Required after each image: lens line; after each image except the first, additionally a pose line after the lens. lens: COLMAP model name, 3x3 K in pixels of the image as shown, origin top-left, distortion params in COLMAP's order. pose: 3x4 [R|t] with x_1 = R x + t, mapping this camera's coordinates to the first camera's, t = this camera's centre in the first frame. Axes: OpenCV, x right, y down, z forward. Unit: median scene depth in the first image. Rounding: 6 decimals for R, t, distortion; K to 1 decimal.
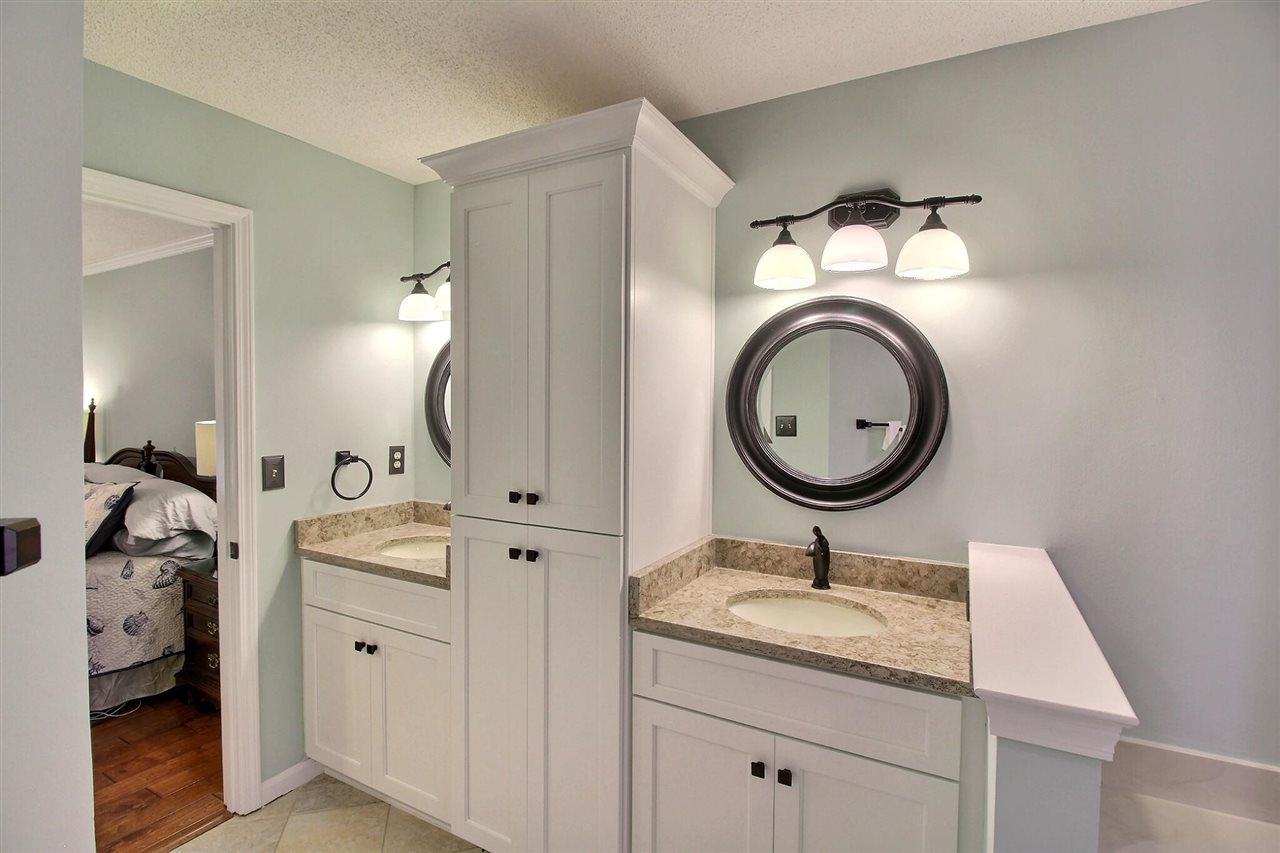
lens RADIAL K [[592.4, 0, 631.5], [0, 592.4, 416.1], [0, 0, 1]] dist [-0.002075, -0.014046]
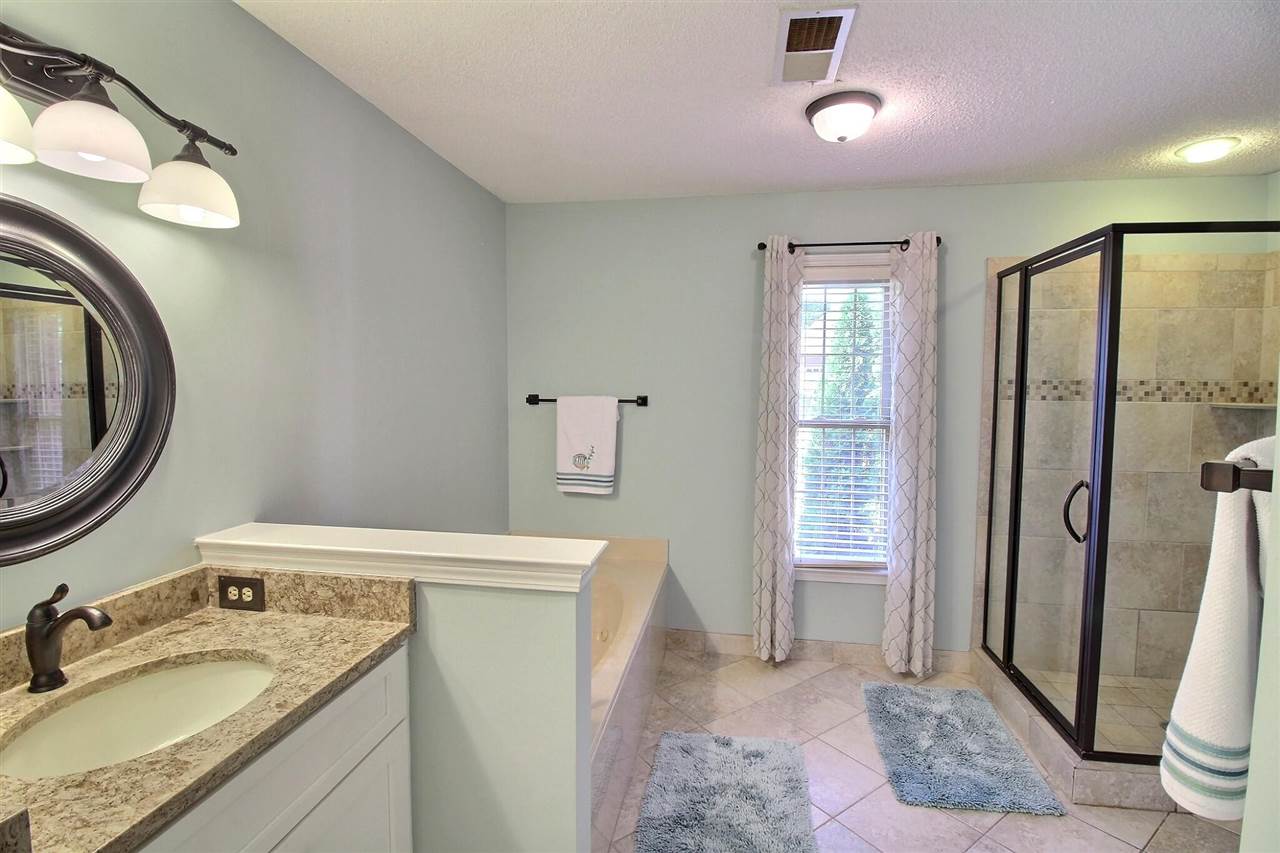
lens RADIAL K [[592.4, 0, 631.5], [0, 592.4, 416.1], [0, 0, 1]] dist [-0.002075, -0.014046]
pose [[-0.345150, -0.053056, 0.937047, -0.469735], [0.008797, 0.998174, 0.059757, -0.013653], [-0.938506, 0.028868, -0.344053, 0.723208]]
